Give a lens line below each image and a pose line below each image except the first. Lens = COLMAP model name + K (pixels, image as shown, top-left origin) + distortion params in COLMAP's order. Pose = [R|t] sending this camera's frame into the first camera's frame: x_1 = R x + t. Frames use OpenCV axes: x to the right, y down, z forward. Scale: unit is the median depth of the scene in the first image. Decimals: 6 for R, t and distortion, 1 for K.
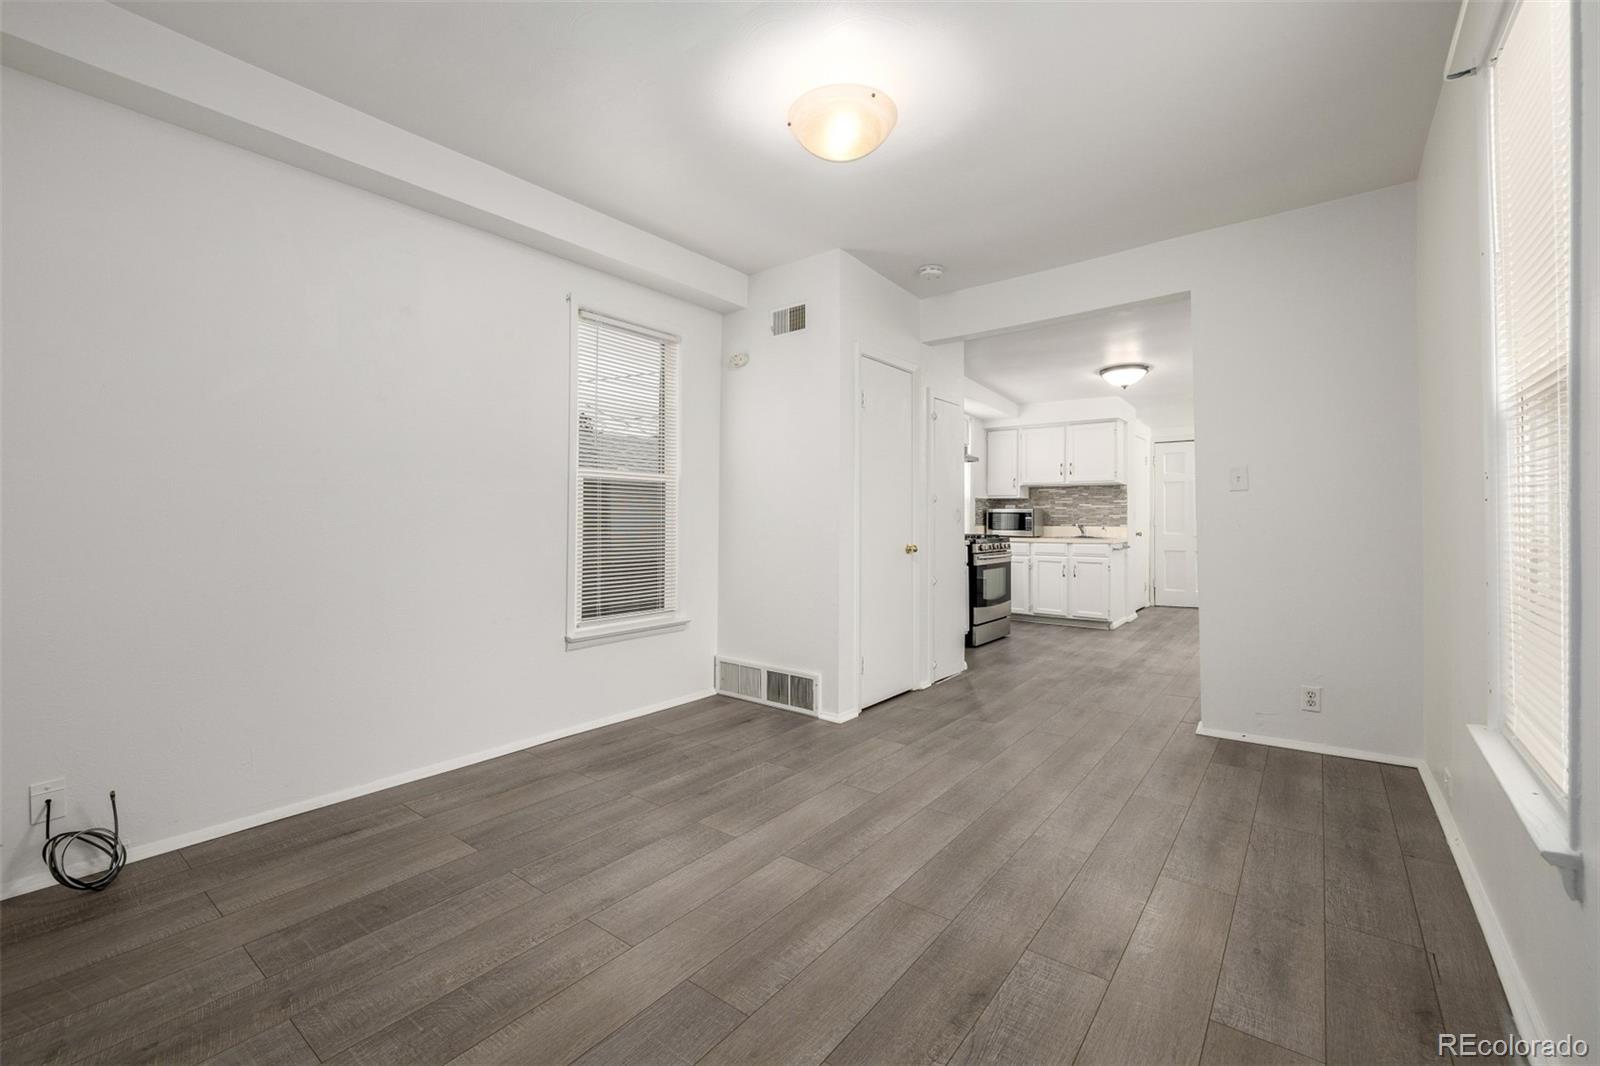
lens RADIAL K [[681.4, 0, 777.4], [0, 681.4, 506.3], [0, 0, 1]] dist [0.002351, 0.000333]
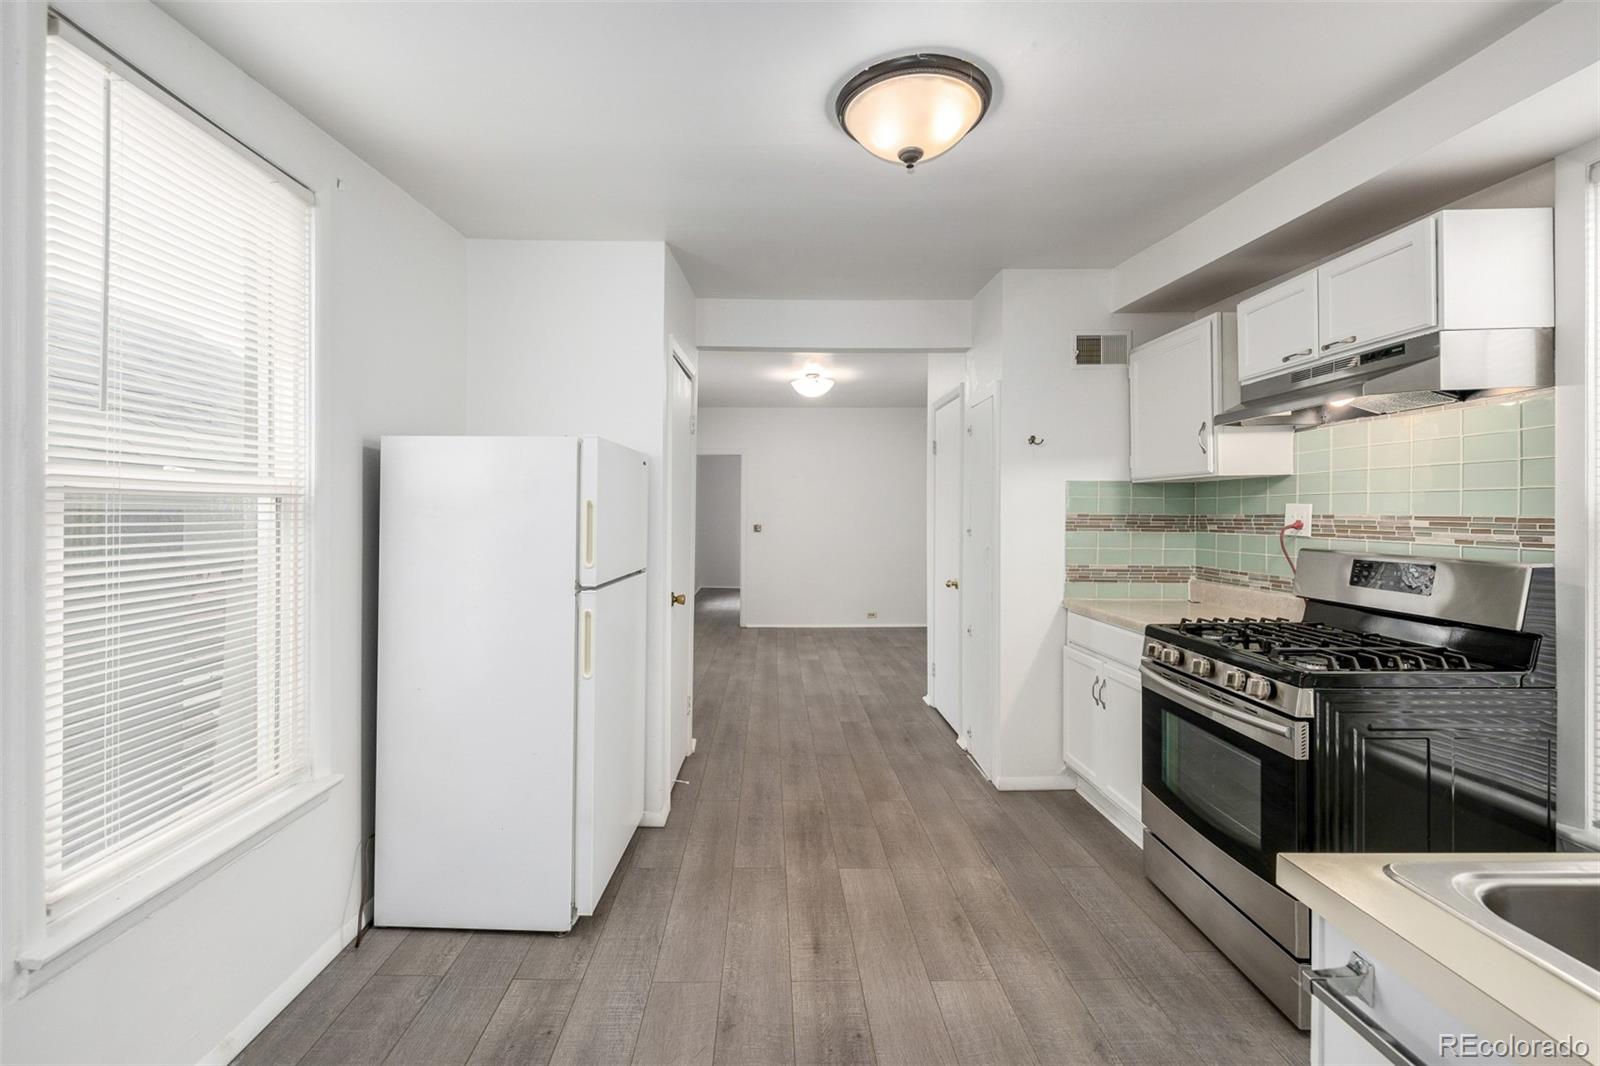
lens RADIAL K [[681.4, 0, 783.7], [0, 681.4, 522.7], [0, 0, 1]] dist [0.002351, 0.000333]
pose [[-0.770555, 0.008041, -0.637323, 1.389473], [0.014338, 0.999886, -0.004720, -0.030679], [0.637213, -0.012775, -0.770582, 2.241311]]
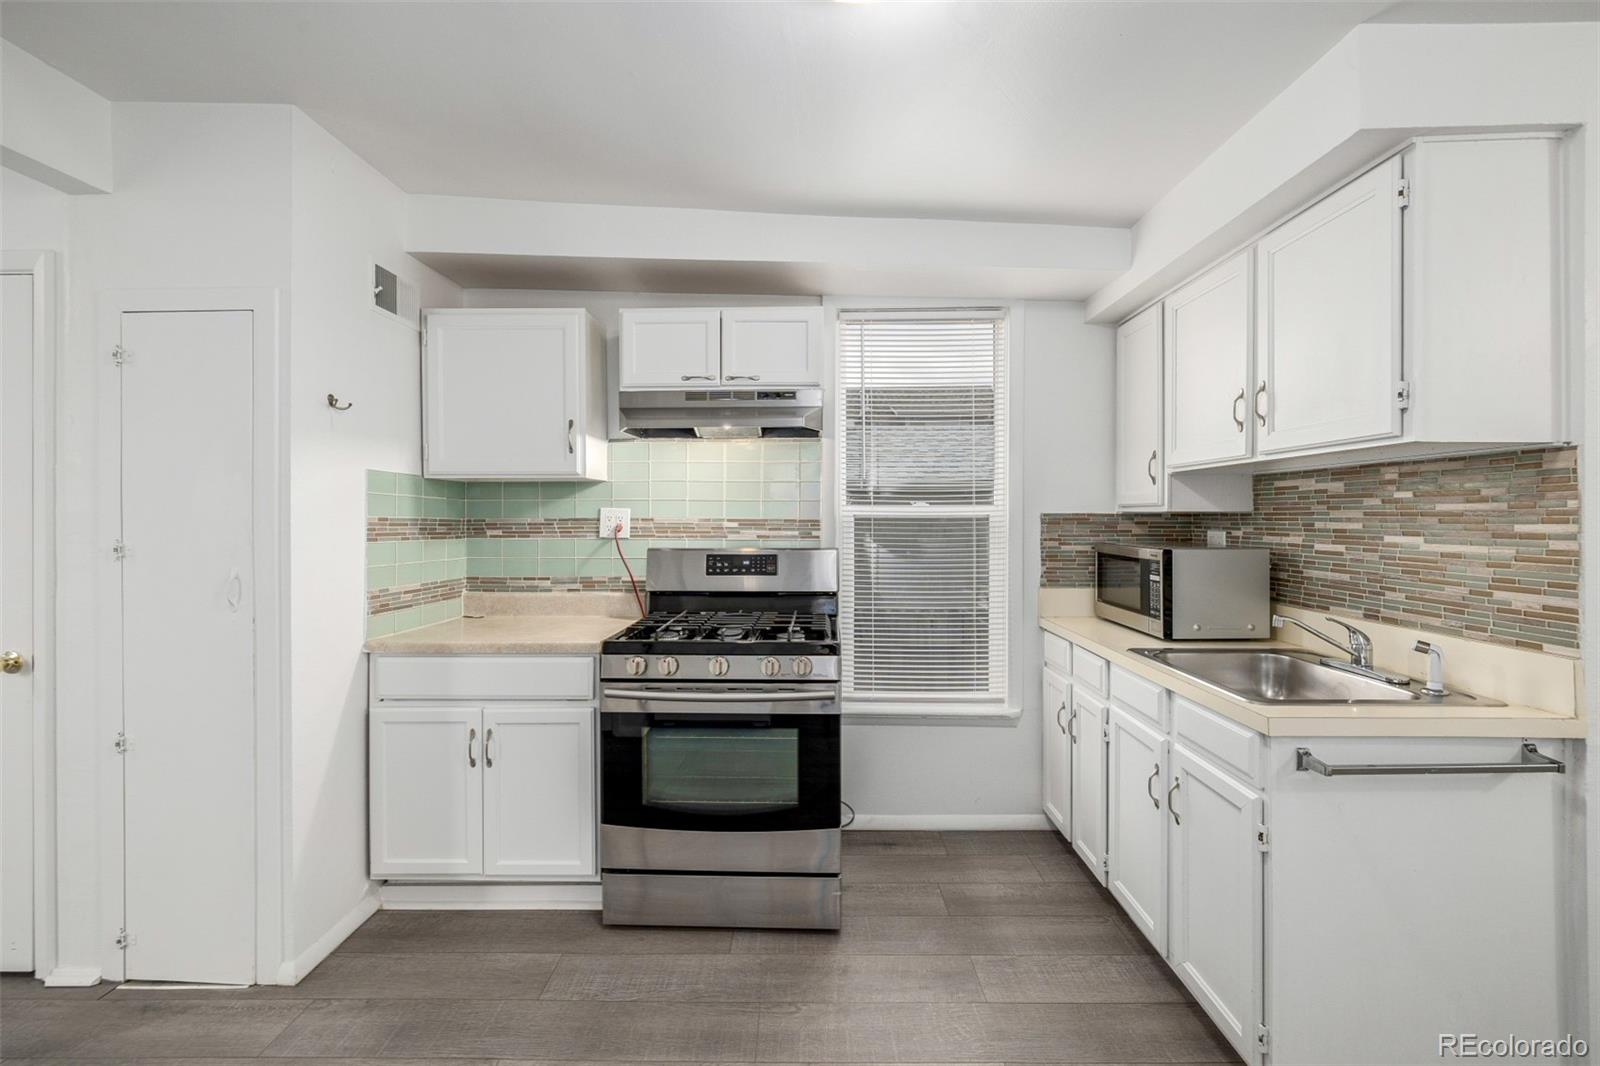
lens RADIAL K [[681.4, 0, 790.9], [0, 681.4, 521.2], [0, 0, 1]] dist [0.002351, 0.000333]
pose [[0.604500, -0.000354, -0.796605, 1.233322], [0.020573, 0.999673, 0.015168, -0.040461], [0.796339, -0.025557, 0.604310, 1.622786]]
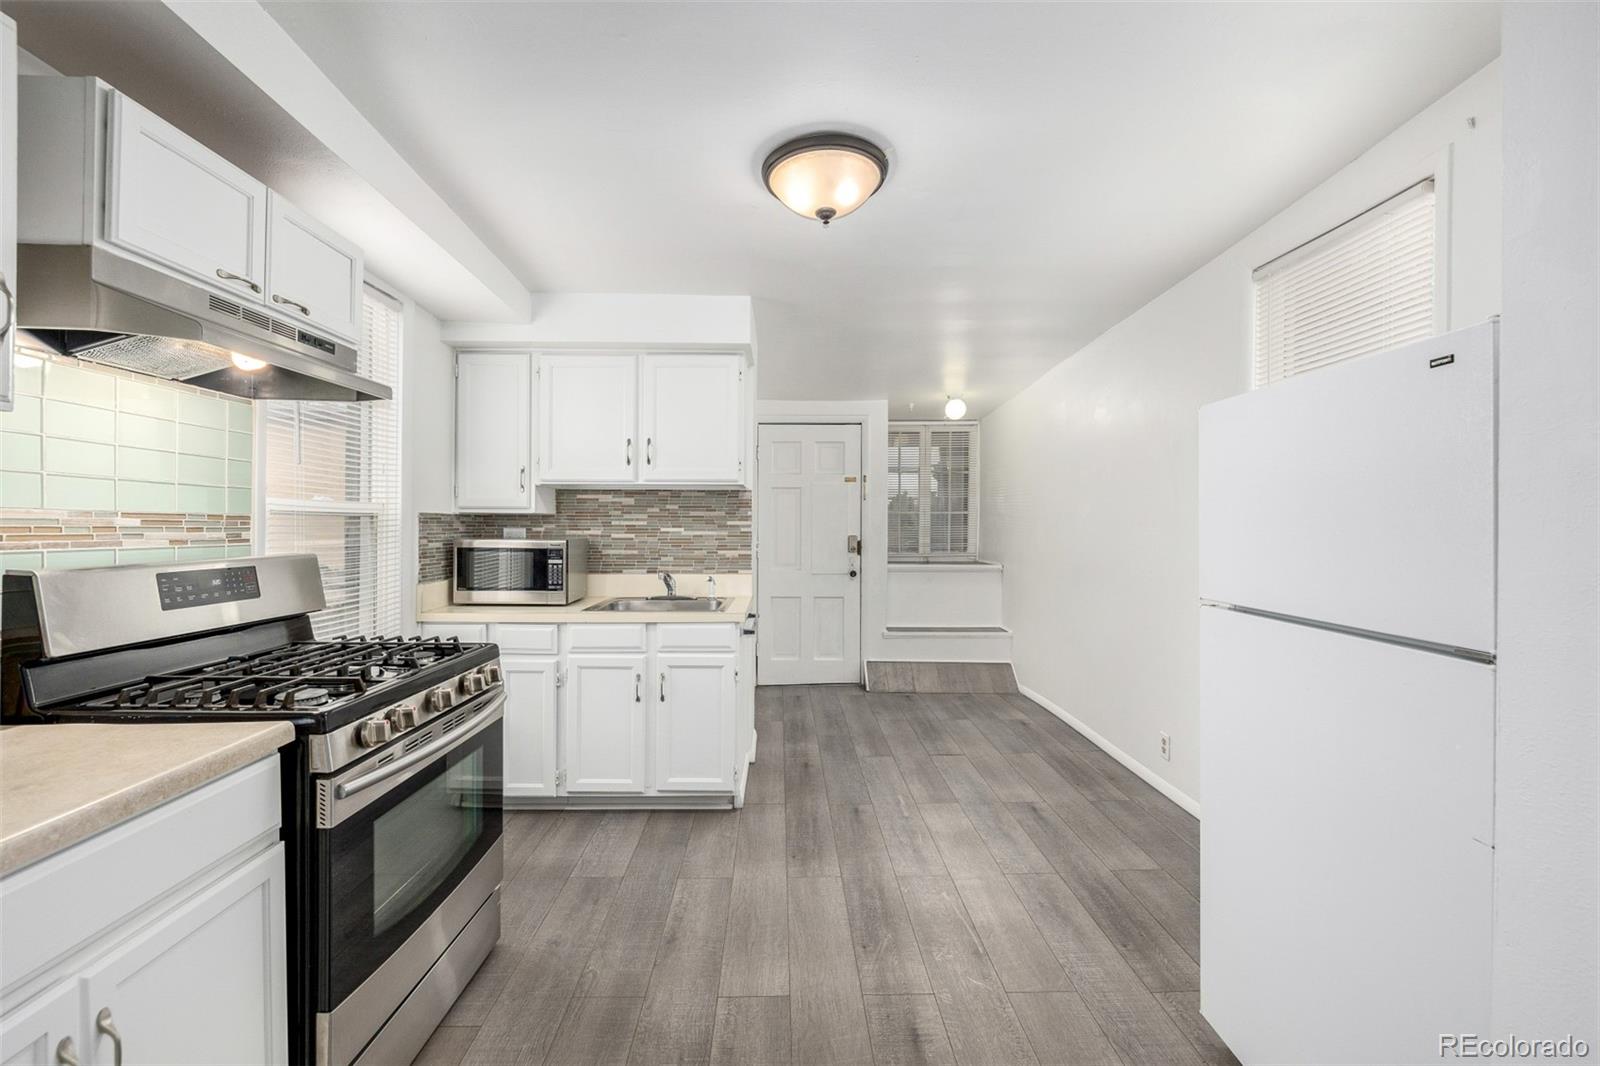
lens RADIAL K [[681.4, 0, 799.9], [0, 681.4, 531.9], [0, 0, 1]] dist [0.002351, 0.000333]
pose [[0.763840, -0.010035, 0.645328, 0.501536], [-0.012433, 0.999465, 0.030258, -0.038518], [-0.645286, -0.031136, 0.763306, 1.375714]]
